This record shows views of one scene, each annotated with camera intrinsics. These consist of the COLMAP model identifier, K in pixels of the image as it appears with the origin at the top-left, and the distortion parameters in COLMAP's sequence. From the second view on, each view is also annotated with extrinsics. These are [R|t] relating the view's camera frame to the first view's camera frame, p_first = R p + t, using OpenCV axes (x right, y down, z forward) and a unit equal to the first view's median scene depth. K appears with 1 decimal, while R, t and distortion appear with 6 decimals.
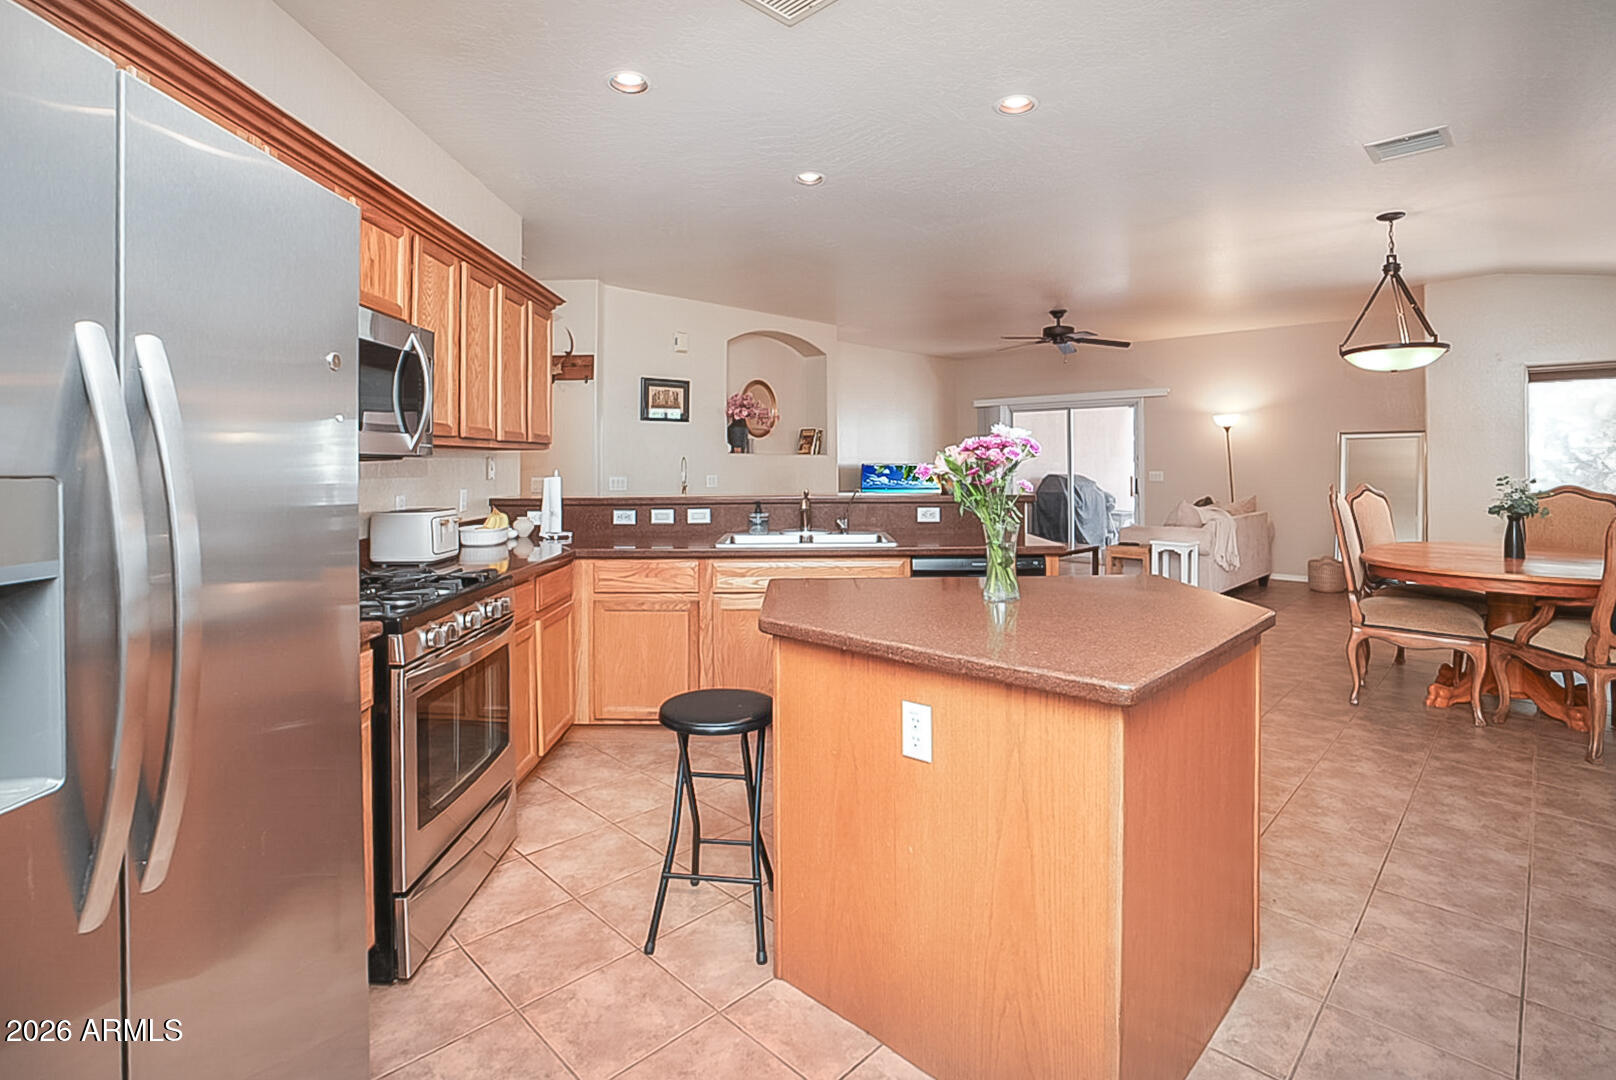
lens RADIAL K [[766.0, 0, 814.4], [0, 766.0, 492.8], [0, 0, 1]] dist [-0.076143, 0.027716]
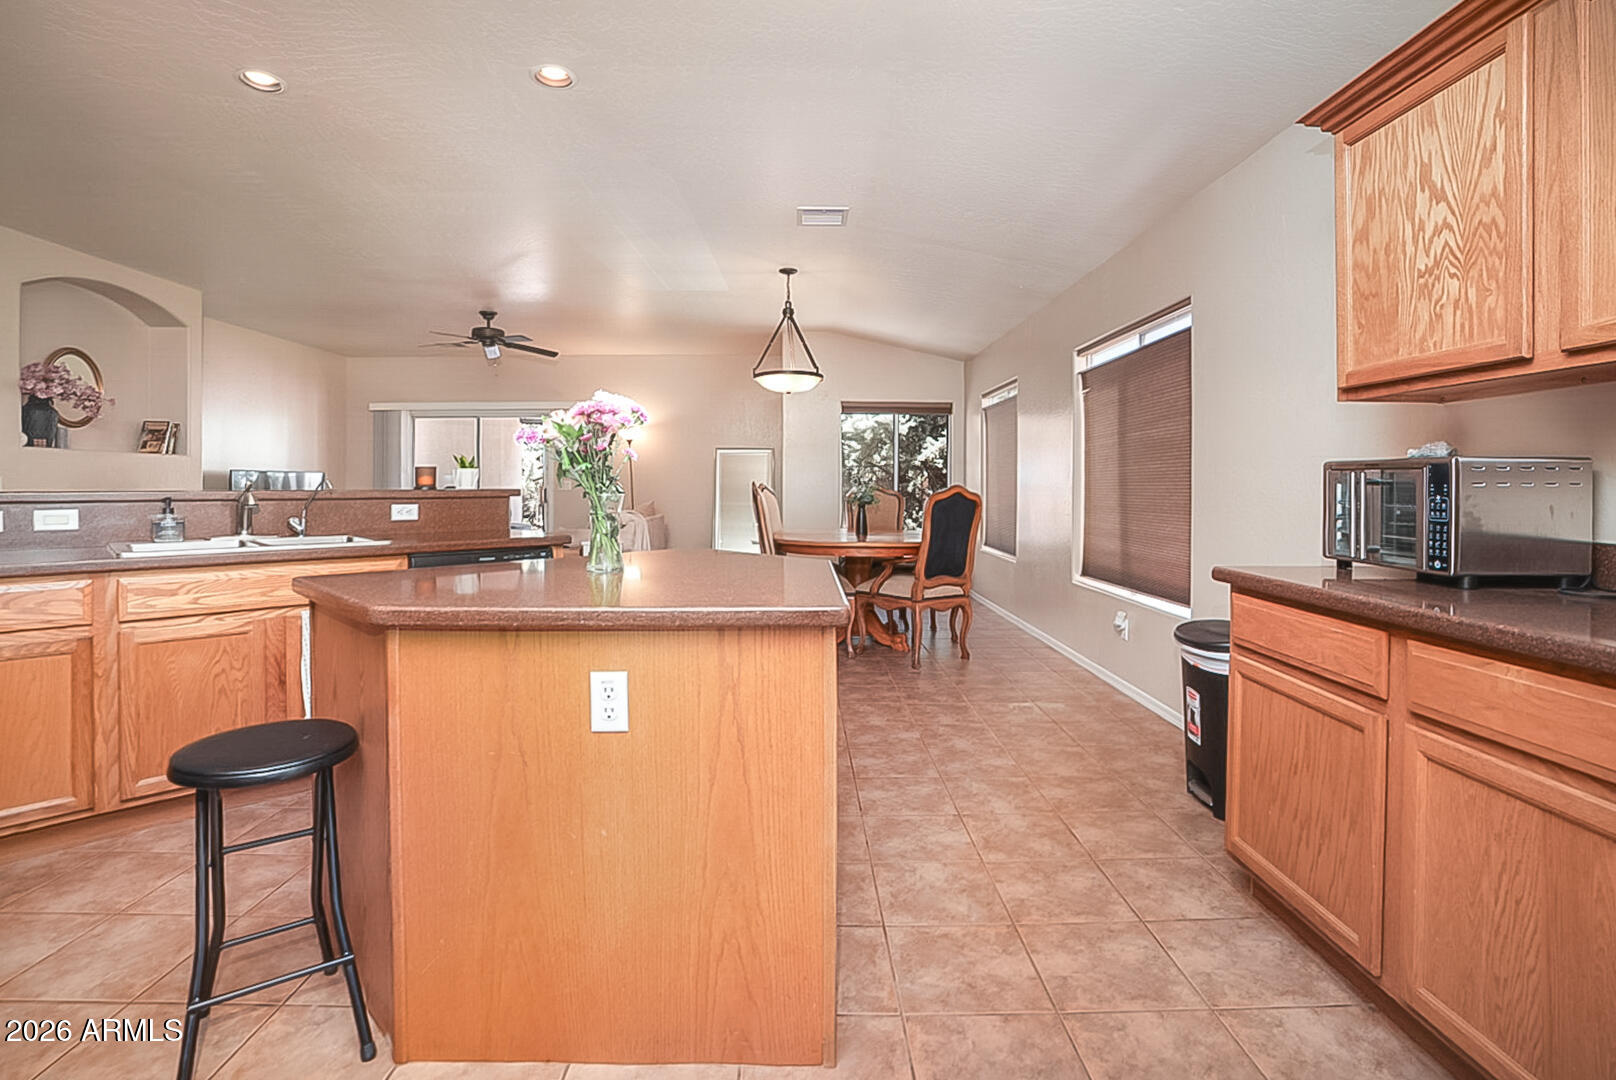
lens RADIAL K [[749.8, 0, 802.8], [0, 749.8, 515.7], [0, 0, 1]] dist [-0.076209, 0.027310]
pose [[0.710047, -0.025342, 0.703698, -0.148003], [0.019837, 0.999675, 0.015984, 0.035221], [-0.703875, 0.002610, 0.710319, 0.086154]]
